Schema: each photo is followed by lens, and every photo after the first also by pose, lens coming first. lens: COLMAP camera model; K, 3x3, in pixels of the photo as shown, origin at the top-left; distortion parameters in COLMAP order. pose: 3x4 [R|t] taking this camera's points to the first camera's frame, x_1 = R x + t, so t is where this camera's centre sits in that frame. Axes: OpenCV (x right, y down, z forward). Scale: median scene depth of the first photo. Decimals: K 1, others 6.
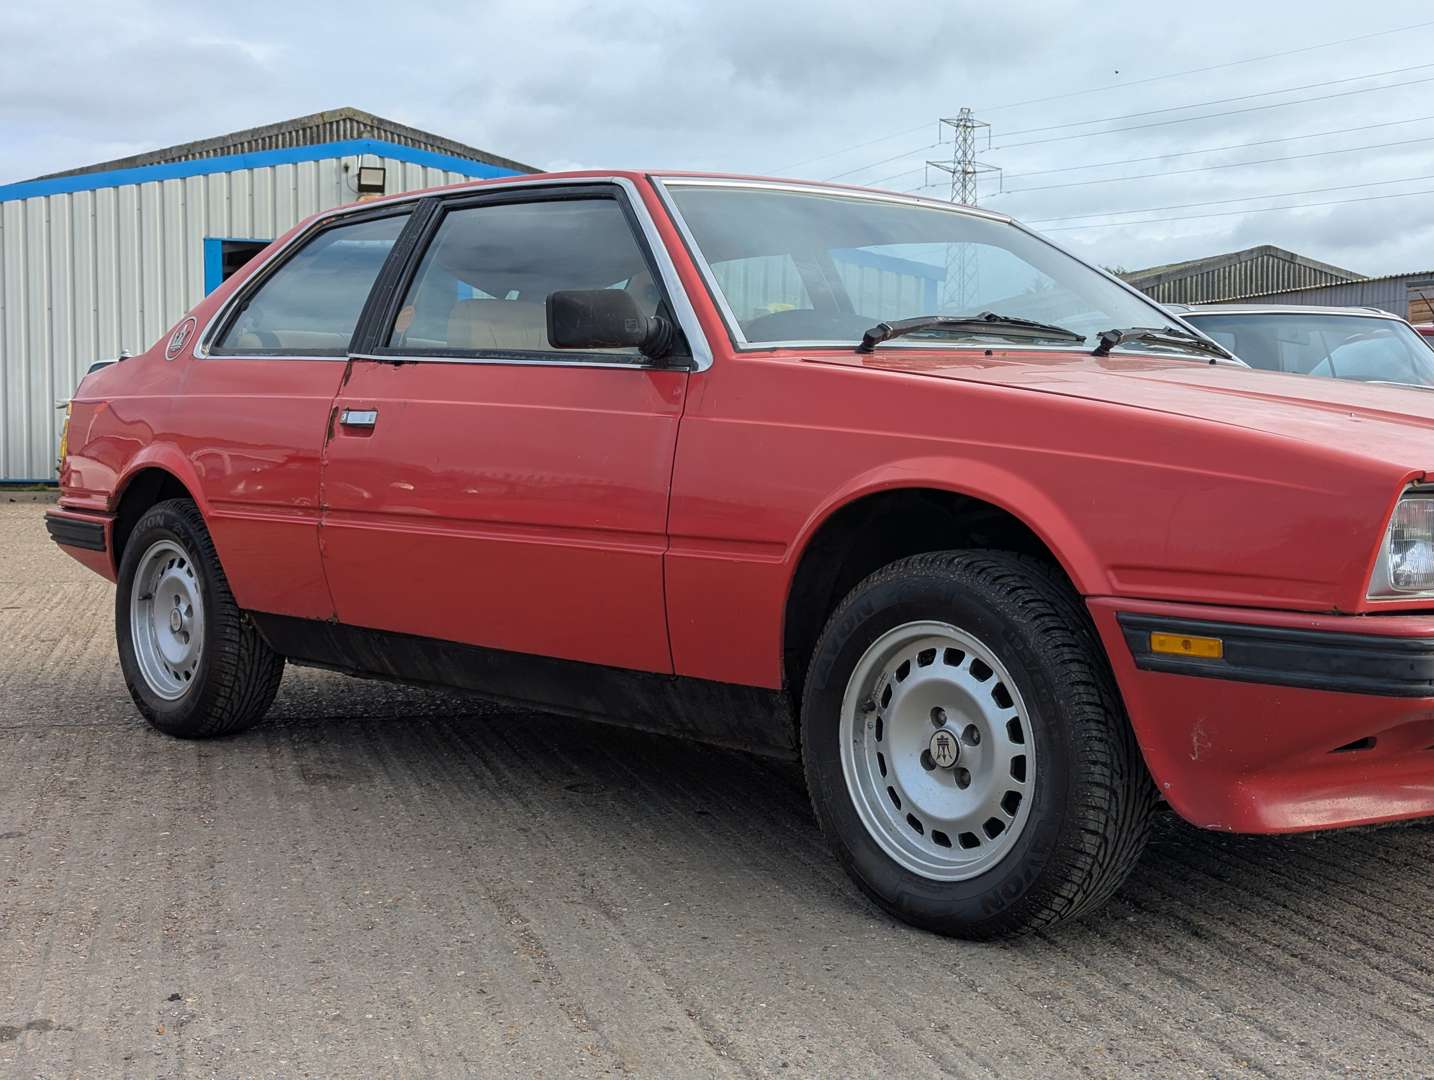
lens RADIAL K [[2006.1, 0, 694.6], [0, 2006.1, 570.3], [0, 0, 1]] dist [0.062924, 0.000000]
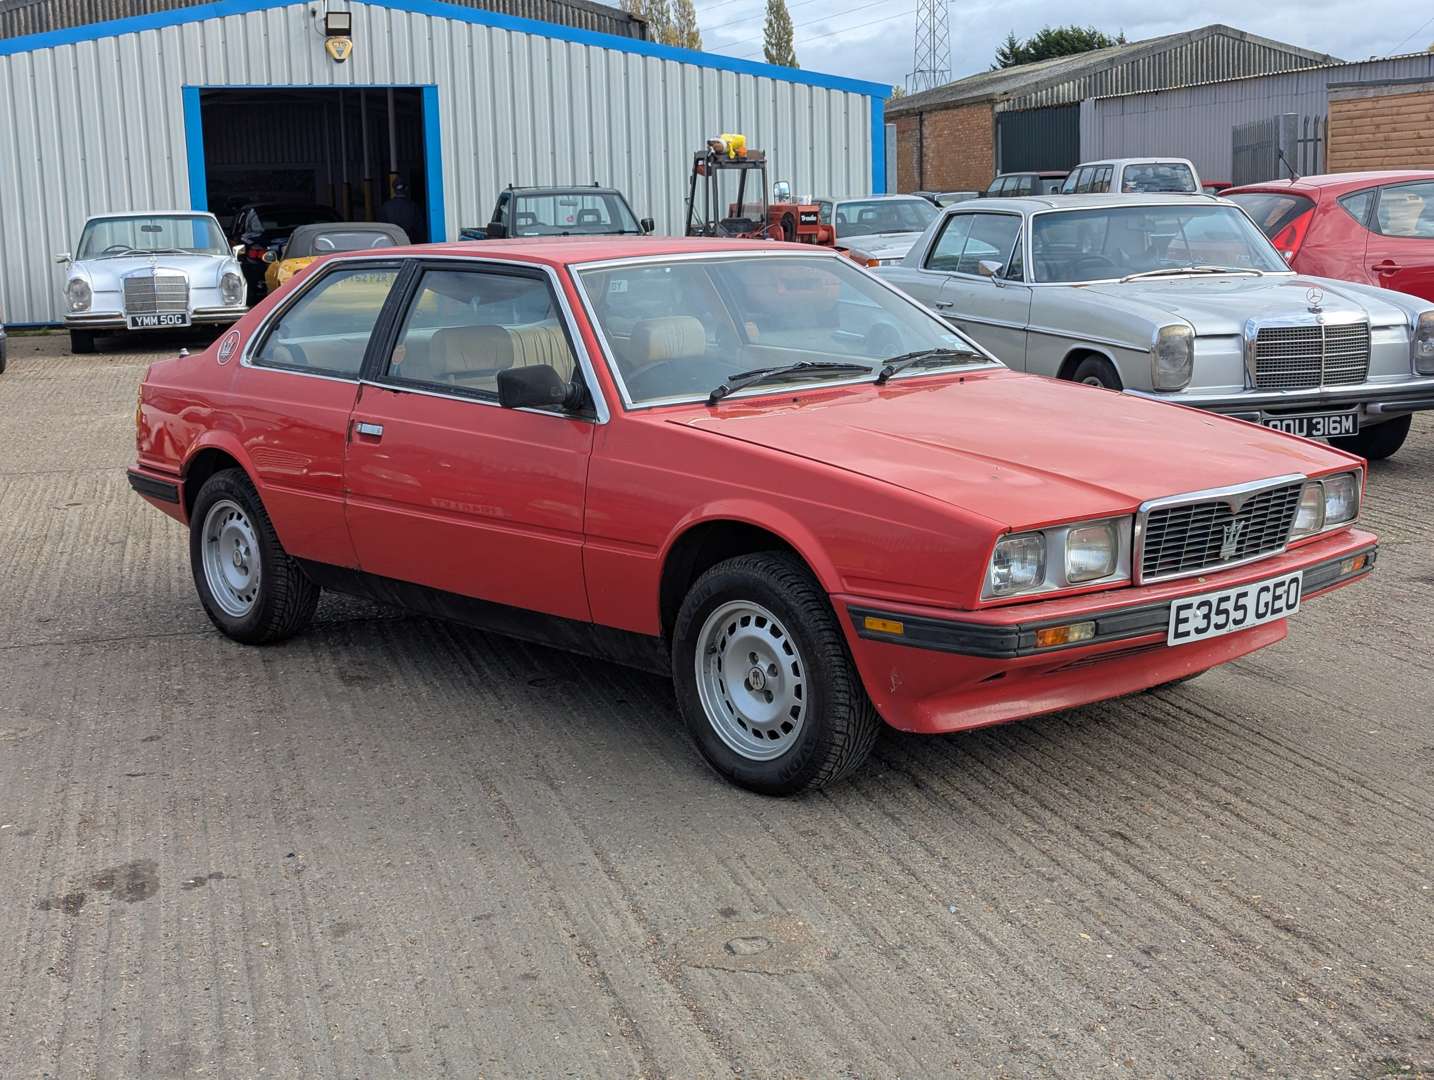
lens RADIAL K [[2006.1, 0, 722.1], [0, 2006.1, 529.2], [0, 0, 1]] dist [0.062924, 0.000000]
pose [[0.999161, -0.035993, 0.019527, 0.067190], [0.034019, 0.995046, 0.093415, -0.173448], [-0.022793, -0.092672, 0.995436, -0.558570]]
